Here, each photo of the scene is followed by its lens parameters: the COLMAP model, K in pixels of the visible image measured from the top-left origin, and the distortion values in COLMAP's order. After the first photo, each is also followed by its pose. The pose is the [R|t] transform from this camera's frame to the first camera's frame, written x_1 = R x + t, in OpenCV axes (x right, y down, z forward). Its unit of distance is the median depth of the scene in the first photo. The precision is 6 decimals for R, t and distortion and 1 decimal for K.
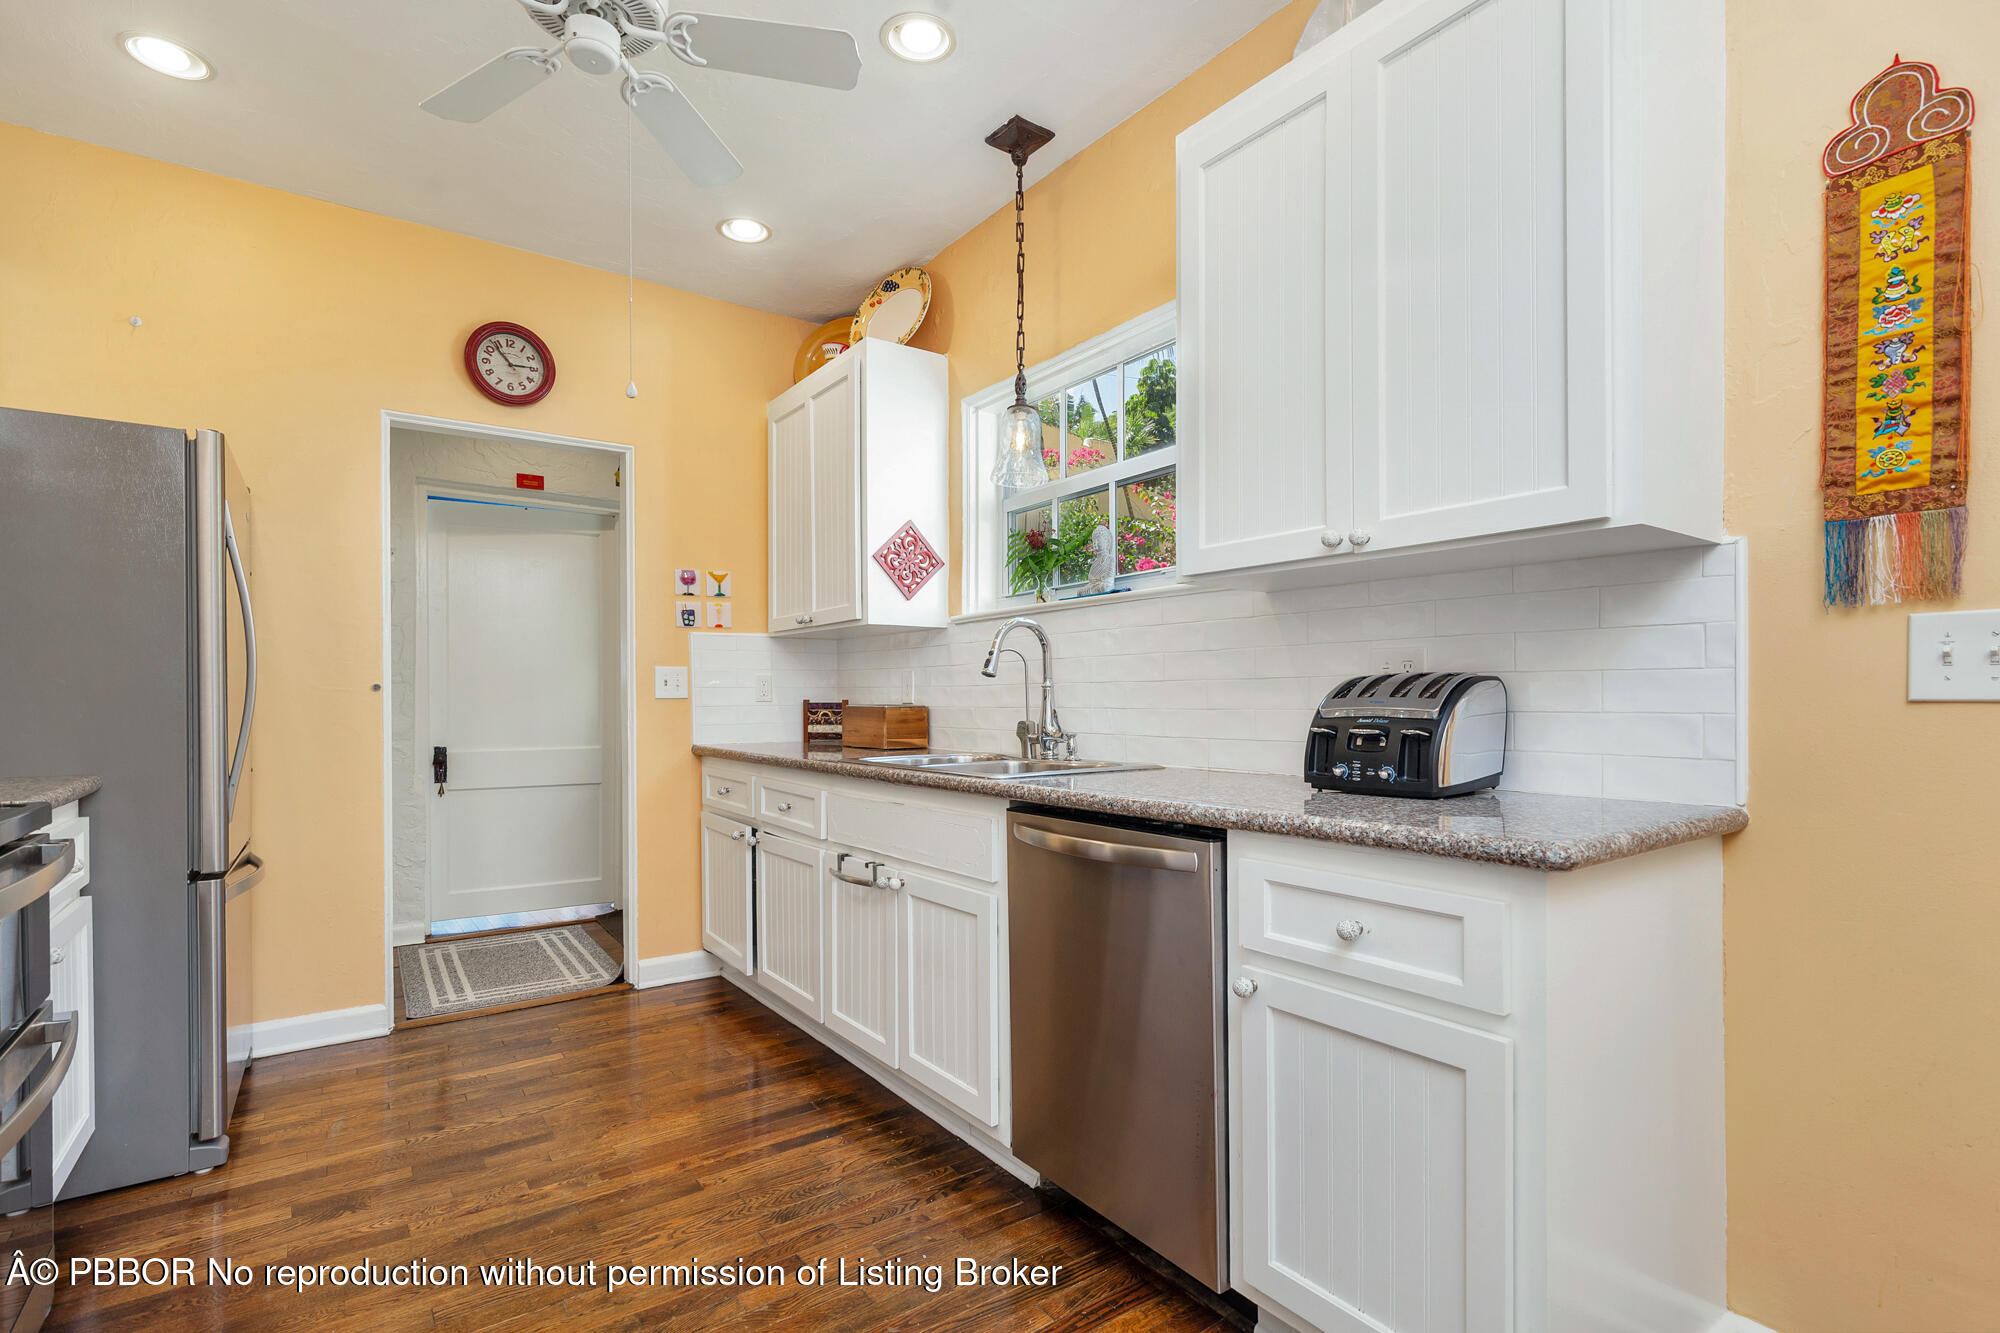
lens RADIAL K [[938.2, 0, 1010.2], [0, 938.2, 691.4], [0, 0, 1]] dist [-0.000077, 0.000386]
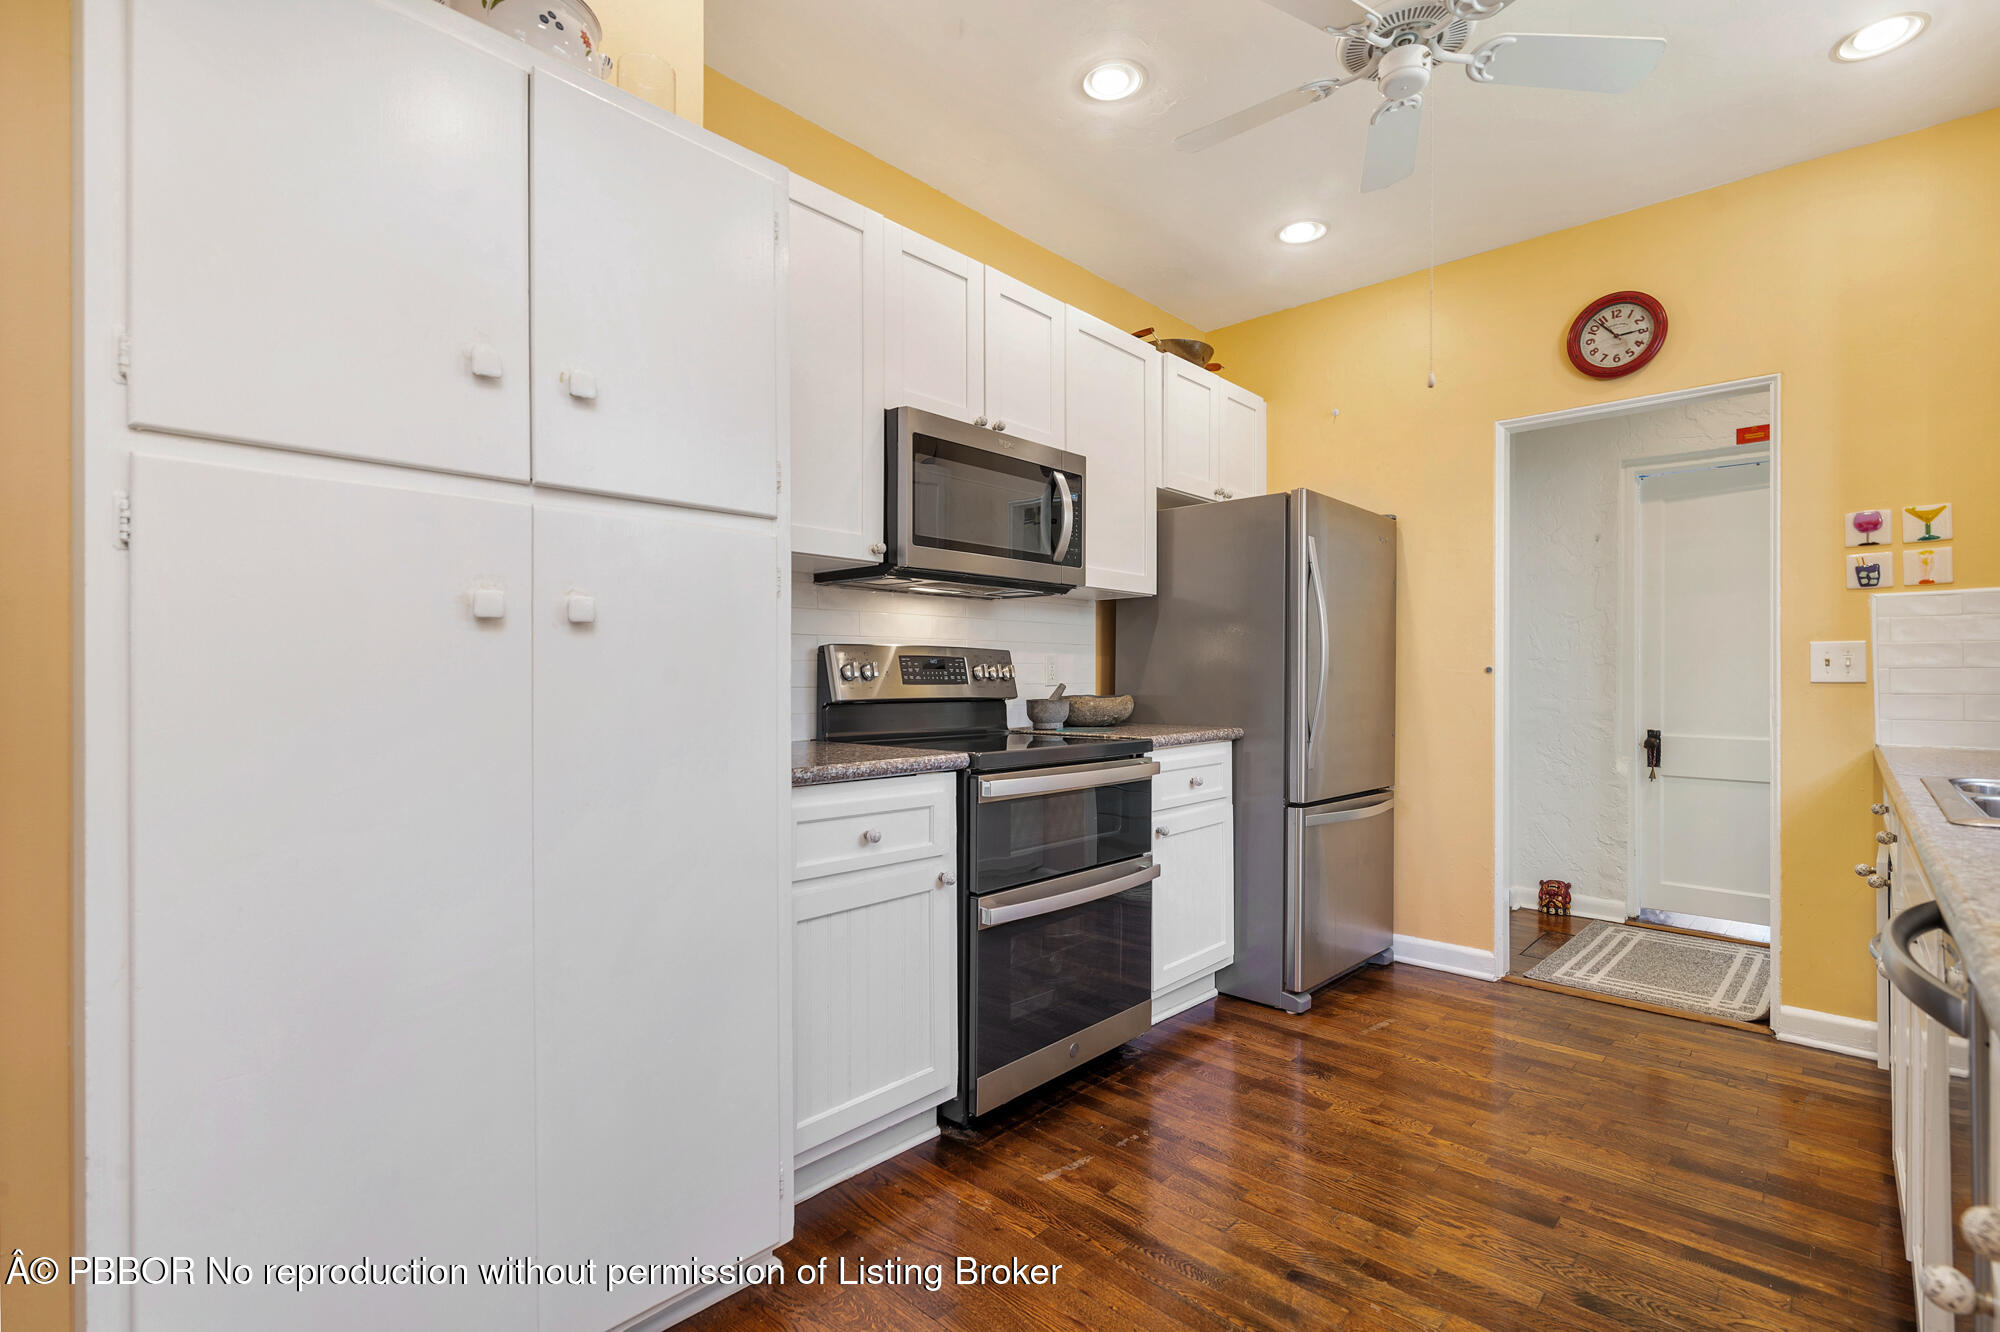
lens RADIAL K [[928.0, 0, 1000.0], [0, 928.0, 666.0], [0, 0, 1]] dist [-0.001424, -0.000277]
pose [[0.191025, -0.007544, -0.981556, 0.278209], [0.001597, 0.999972, -0.007375, -0.001754], [0.981584, -0.000159, 0.191031, 0.191271]]
